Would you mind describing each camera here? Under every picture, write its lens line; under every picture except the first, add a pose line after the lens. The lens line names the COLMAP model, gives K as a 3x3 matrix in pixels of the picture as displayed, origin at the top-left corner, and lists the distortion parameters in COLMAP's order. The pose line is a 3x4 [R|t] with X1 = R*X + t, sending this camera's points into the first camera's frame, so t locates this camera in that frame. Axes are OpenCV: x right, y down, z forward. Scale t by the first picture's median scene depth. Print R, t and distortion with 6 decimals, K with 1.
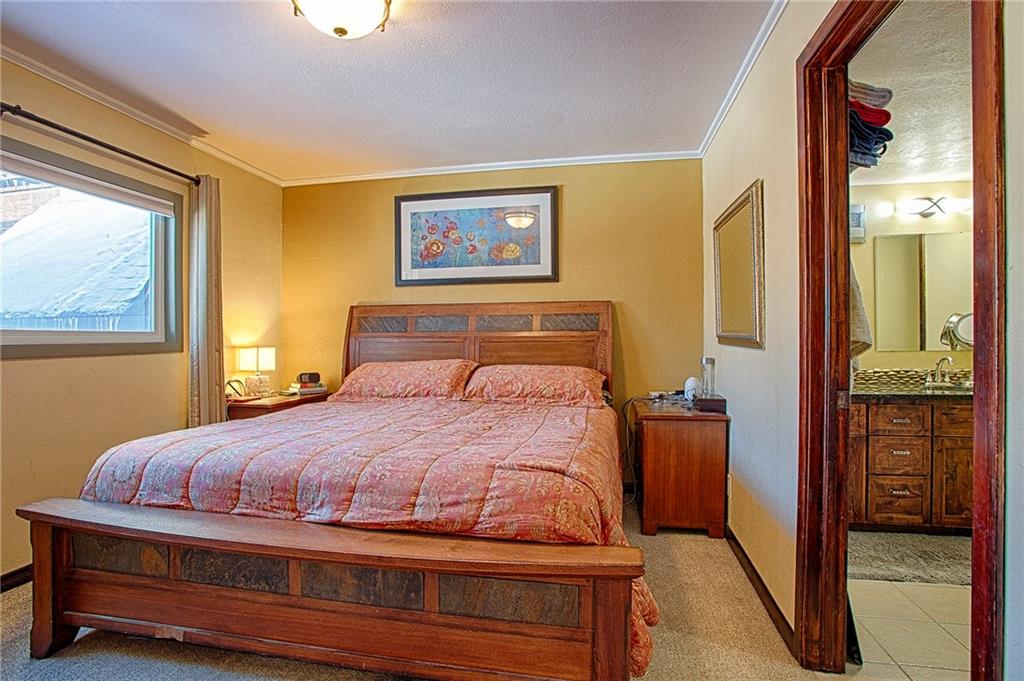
lens RADIAL K [[501.2, 0, 512.0], [0, 501.2, 340.5], [0, 0, 1]] dist [-0.063844, 0.027031]
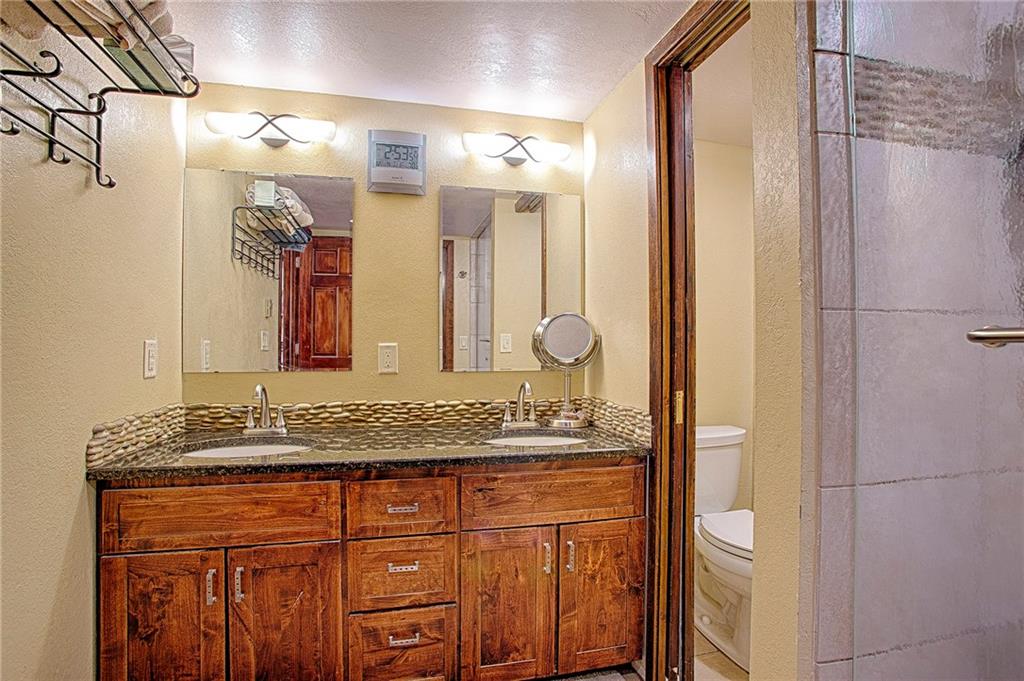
lens RADIAL K [[501.2, 0, 512.0], [0, 501.2, 340.5], [0, 0, 1]] dist [-0.063844, 0.027031]
pose [[0.919969, 0.014503, 0.391722, 0.685497], [-0.009910, 0.999856, -0.013746, -0.012400], [-0.391865, 0.008764, 0.919981, 0.446354]]
